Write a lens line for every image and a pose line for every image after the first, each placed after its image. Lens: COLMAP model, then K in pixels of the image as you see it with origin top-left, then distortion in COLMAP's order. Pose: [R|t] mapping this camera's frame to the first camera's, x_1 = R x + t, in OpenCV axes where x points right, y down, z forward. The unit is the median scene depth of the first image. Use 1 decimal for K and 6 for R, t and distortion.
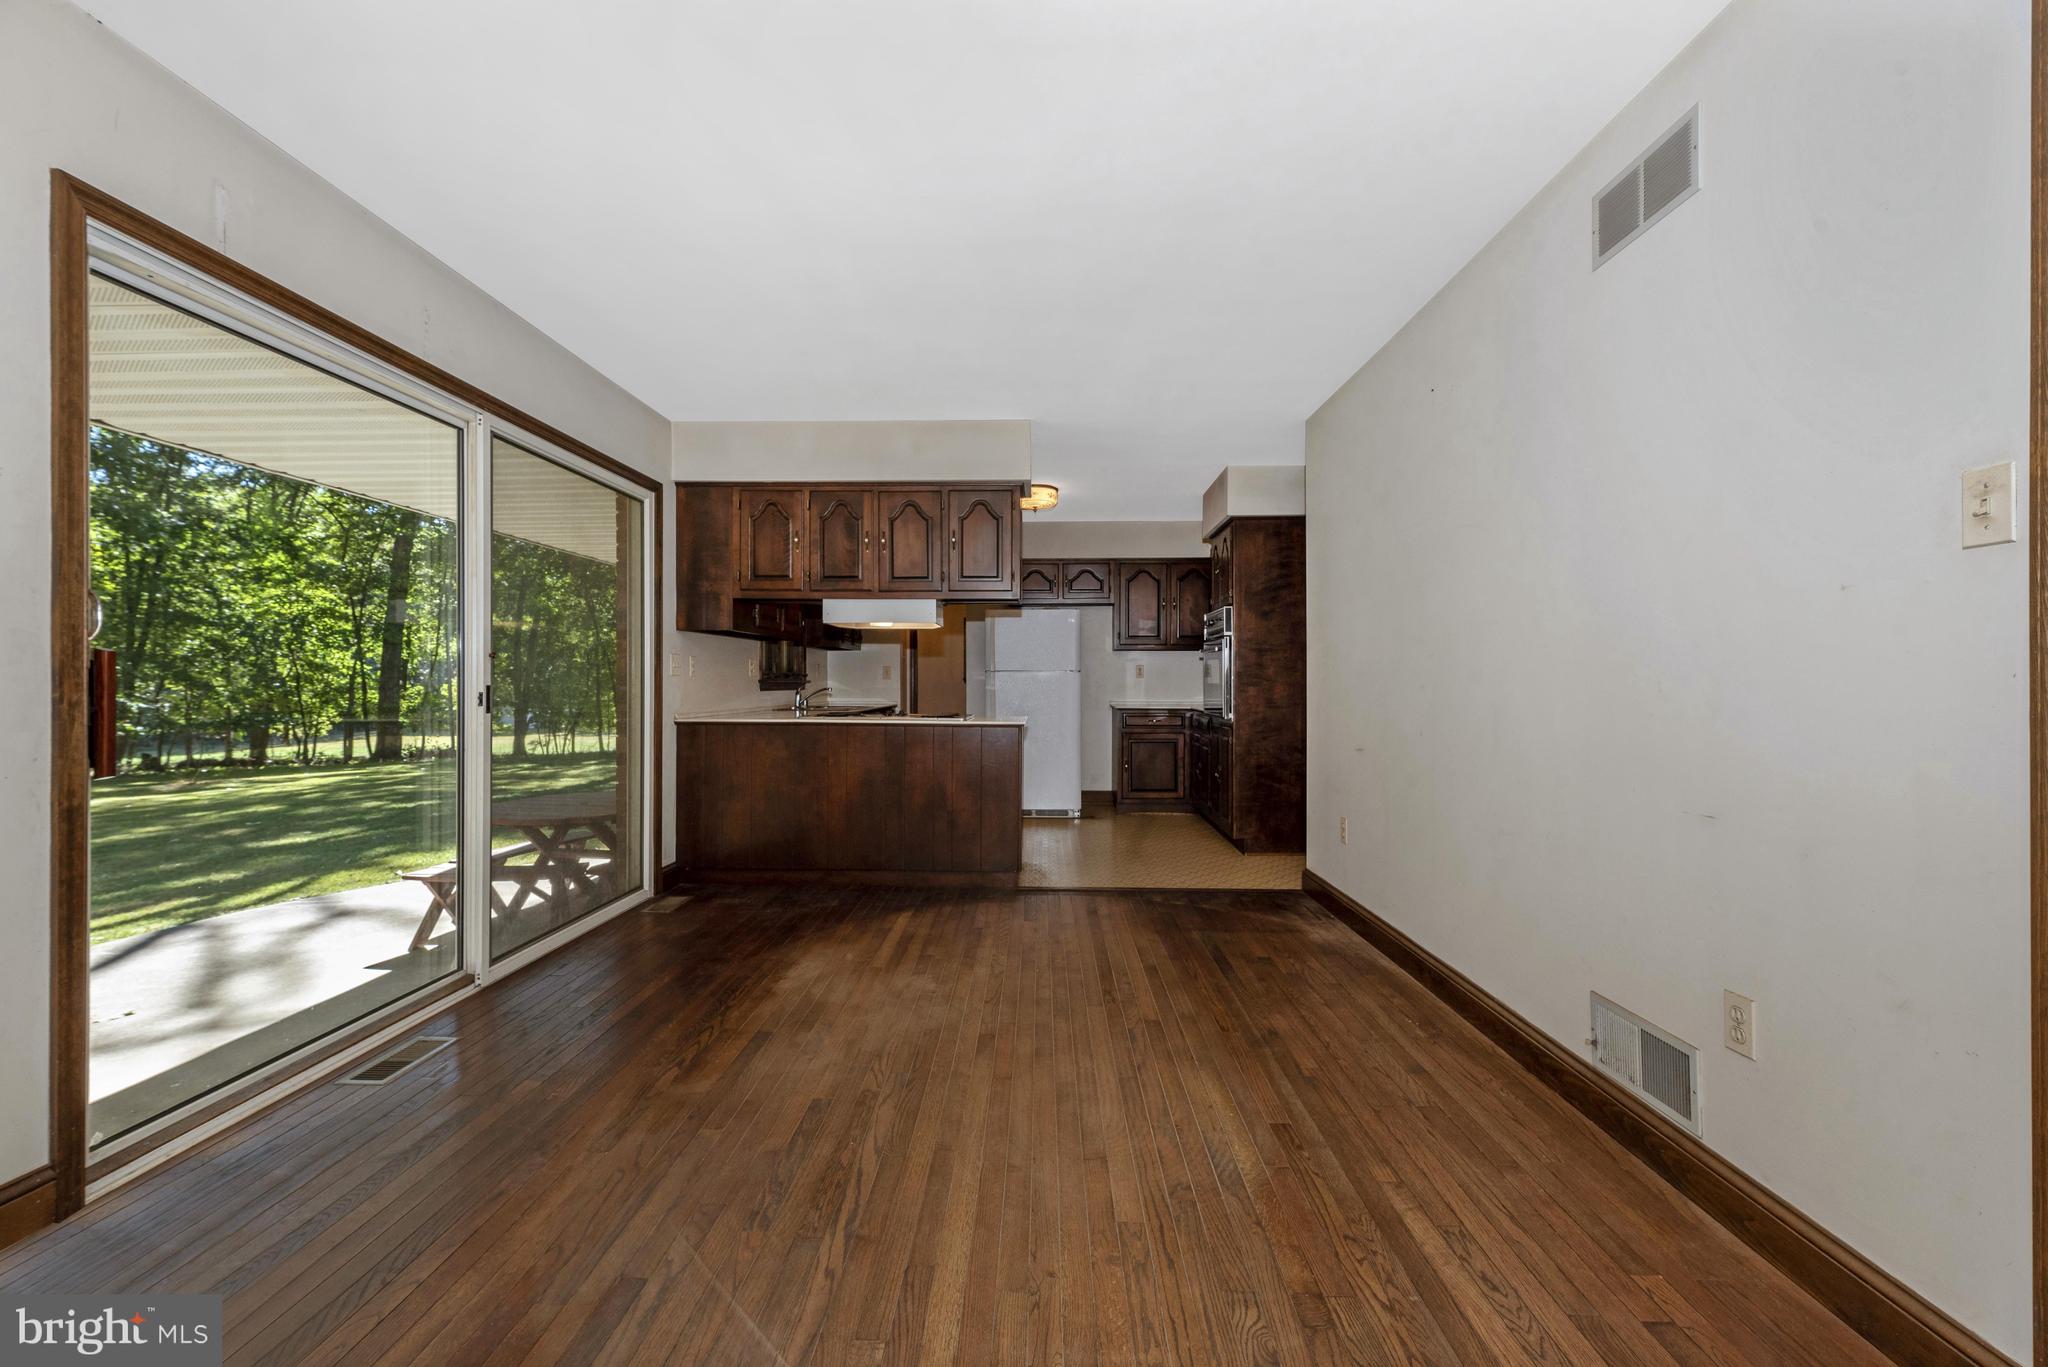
lens RADIAL K [[800.6, 0, 1030.6], [0, 800.6, 697.2], [0, 0, 1]] dist [0.006434, -0.000160]
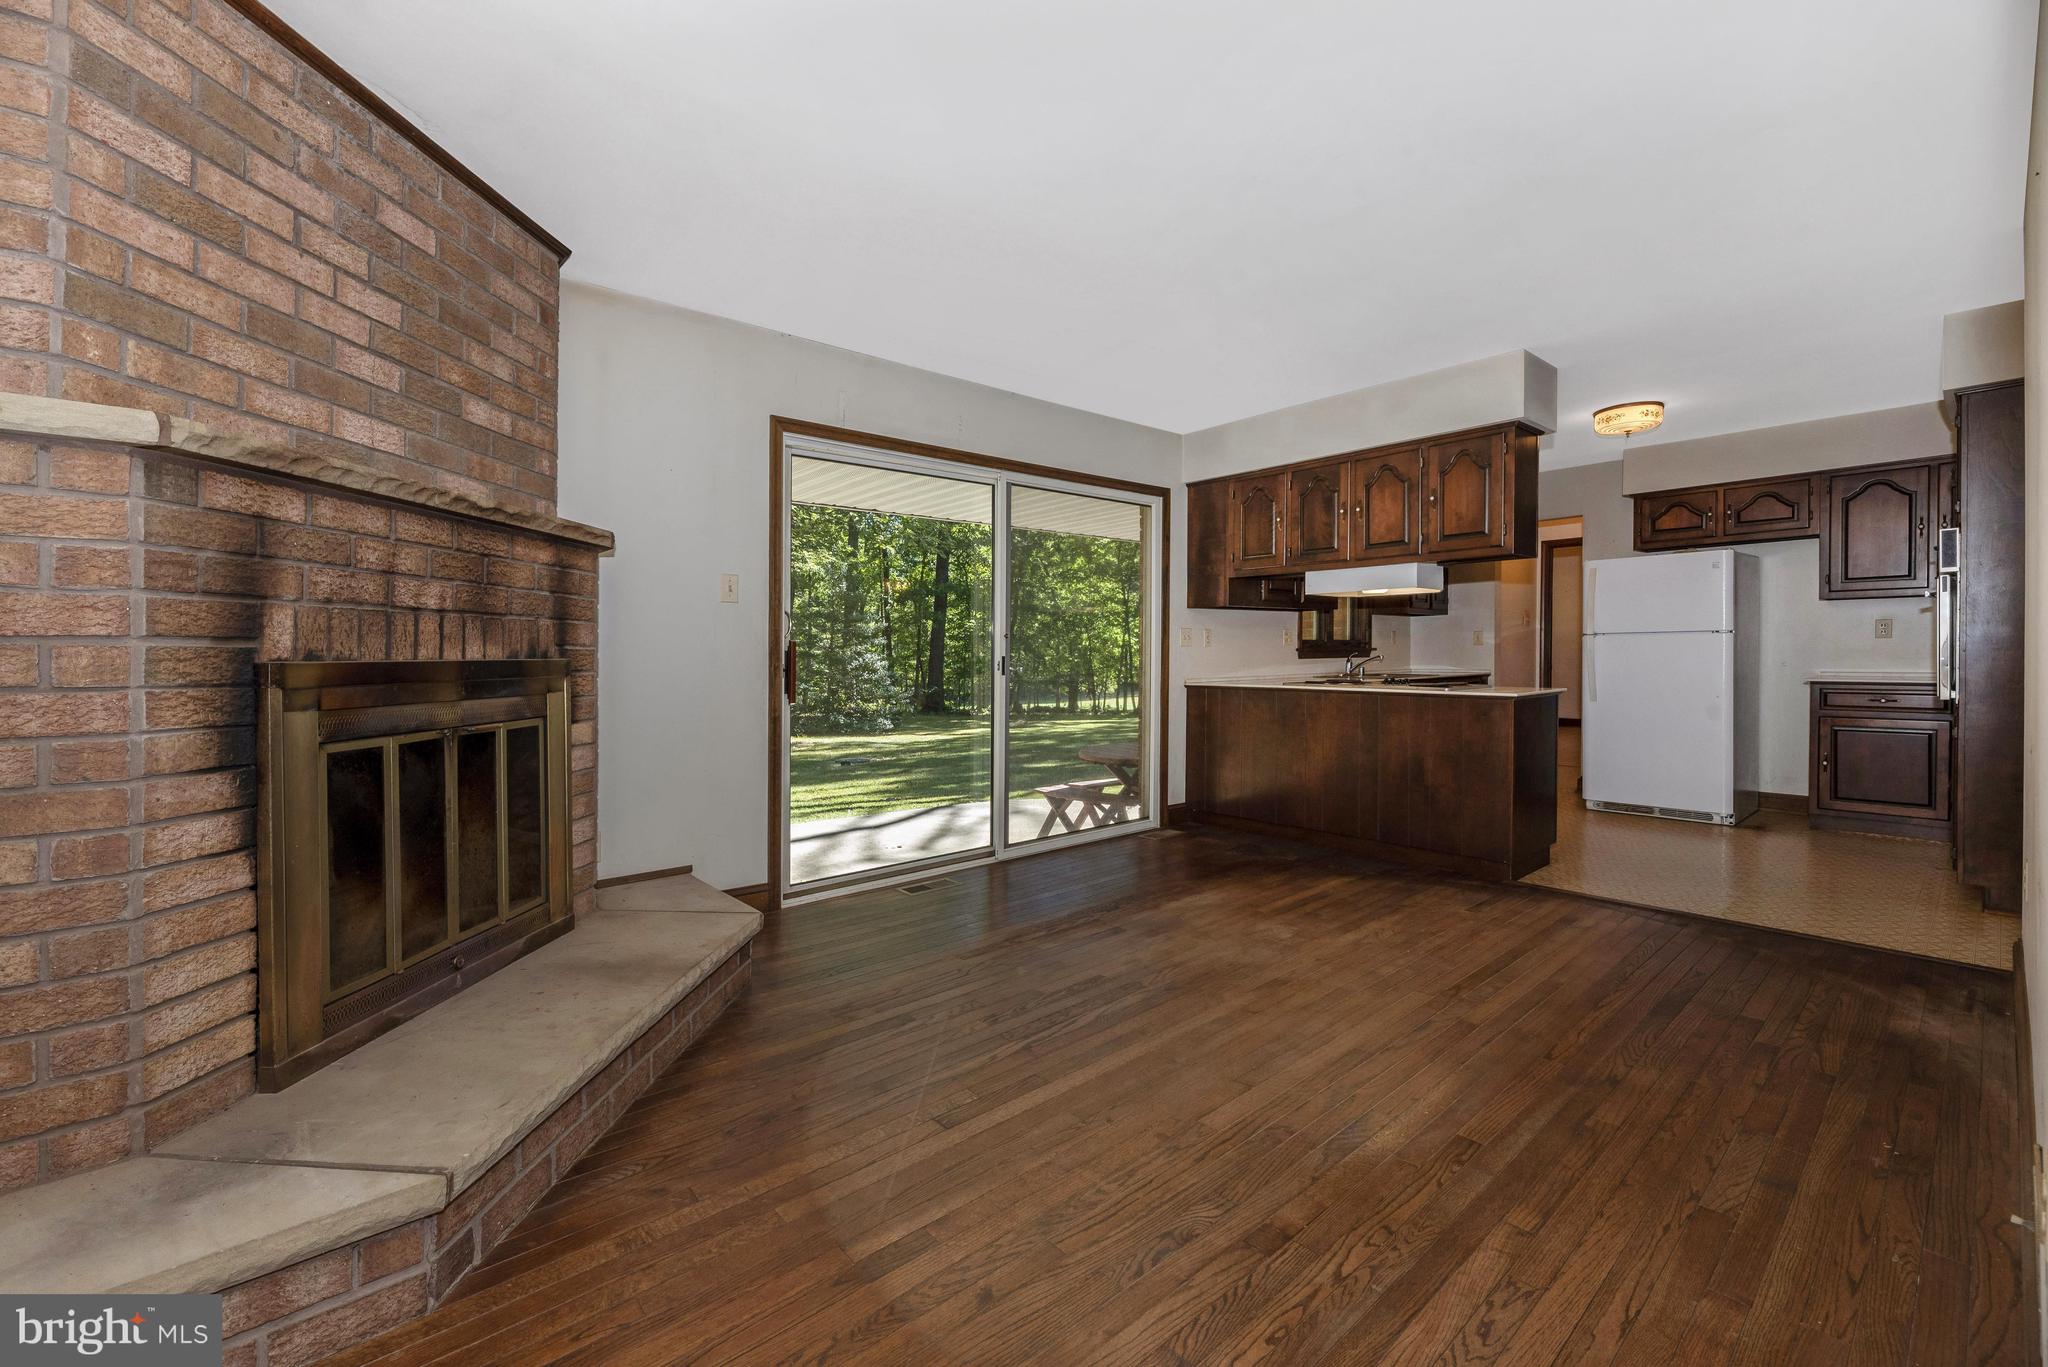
lens RADIAL K [[864.4, 0, 1106.8], [0, 864.4, 665.4], [0, 0, 1]] dist [0.000512, -0.000114]
pose [[0.702277, 0.003212, -0.711897, 0.379807], [-0.001958, 0.999995, 0.002580, -0.001714], [0.711901, -0.000418, 0.702279, 0.014453]]
